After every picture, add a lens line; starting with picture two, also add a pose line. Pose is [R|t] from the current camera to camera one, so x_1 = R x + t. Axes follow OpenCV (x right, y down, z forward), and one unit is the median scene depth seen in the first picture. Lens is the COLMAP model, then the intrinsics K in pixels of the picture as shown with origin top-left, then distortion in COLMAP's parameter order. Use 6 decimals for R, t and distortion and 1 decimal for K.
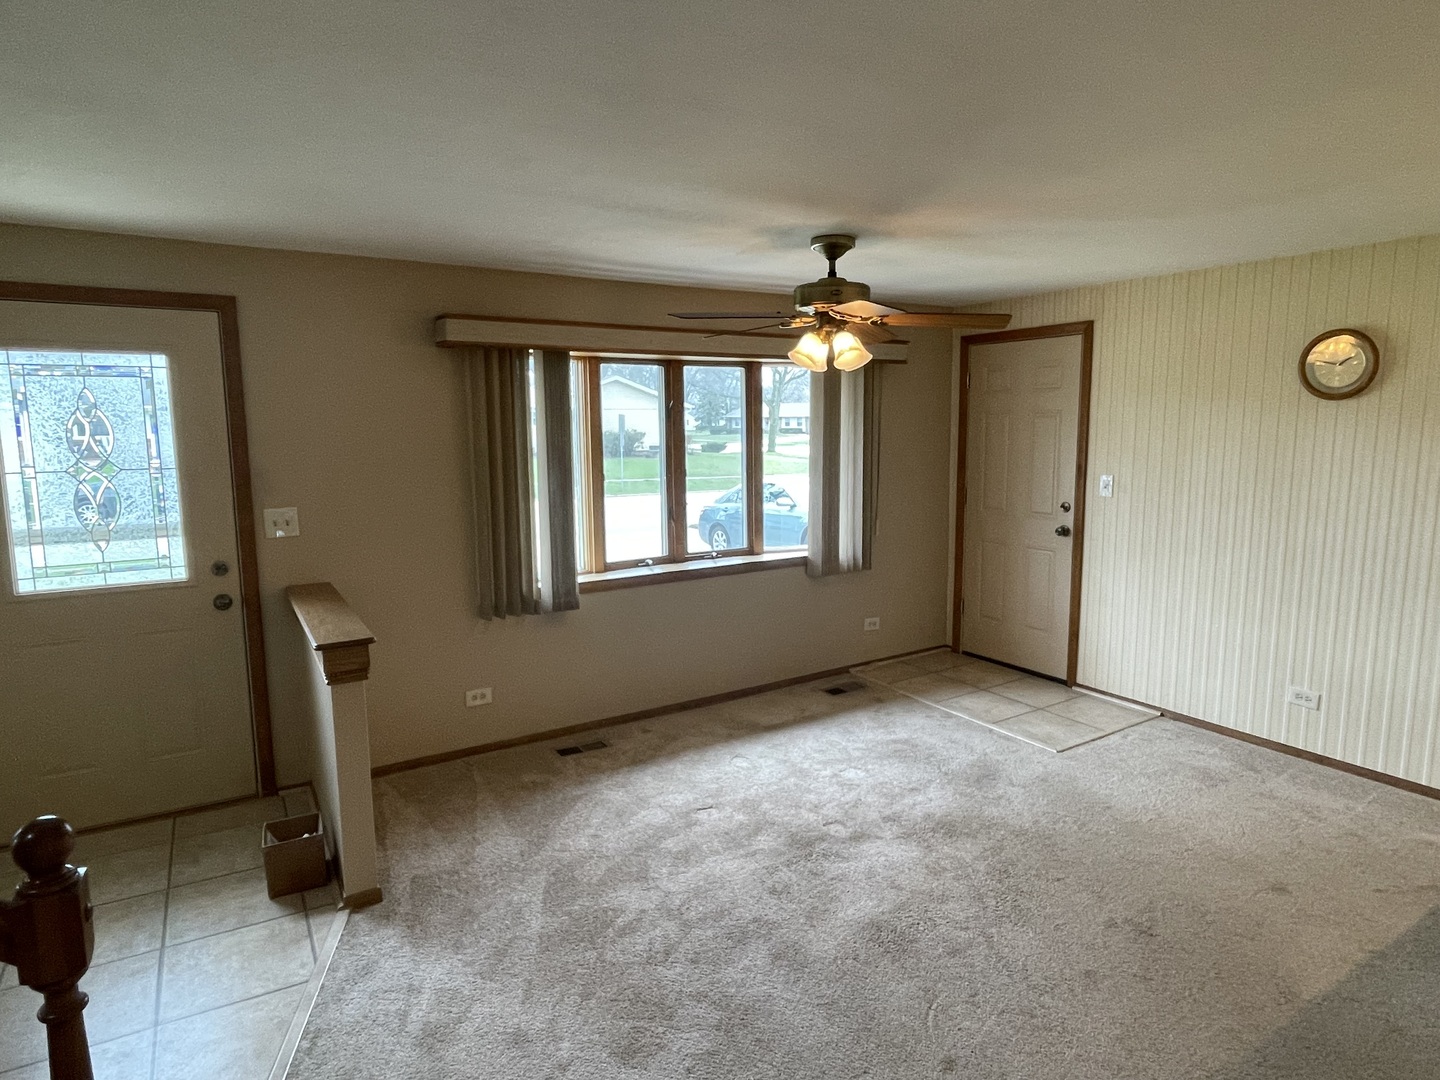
lens RADIAL K [[834.5, 0, 720.0], [0, 834.5, 540.0], [0, 0, 1]] dist [-0.001200, -0.001110]
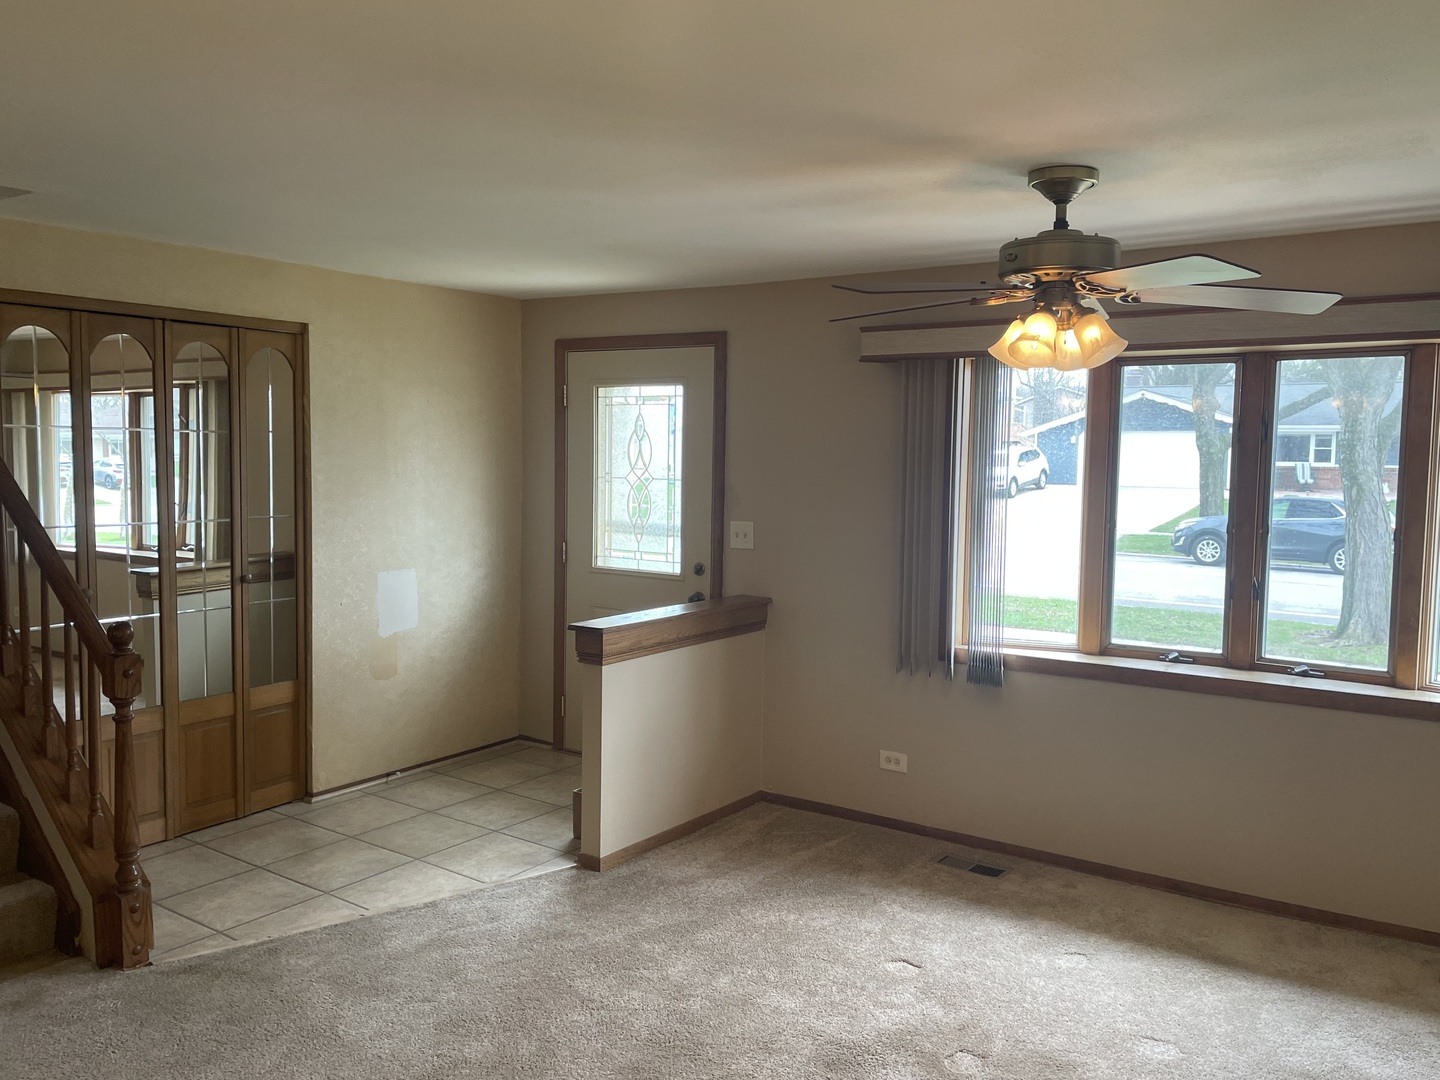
lens RADIAL K [[1113.9, 0, 720.0], [0, 1113.9, 540.0], [0, 0, 1]] dist [0.011842, -0.000926]
pose [[0.394683, 0.087623, -0.914630, 0.823069], [-0.141882, 0.989315, 0.033553, -0.062345], [0.907797, 0.116527, 0.402898, 0.423950]]
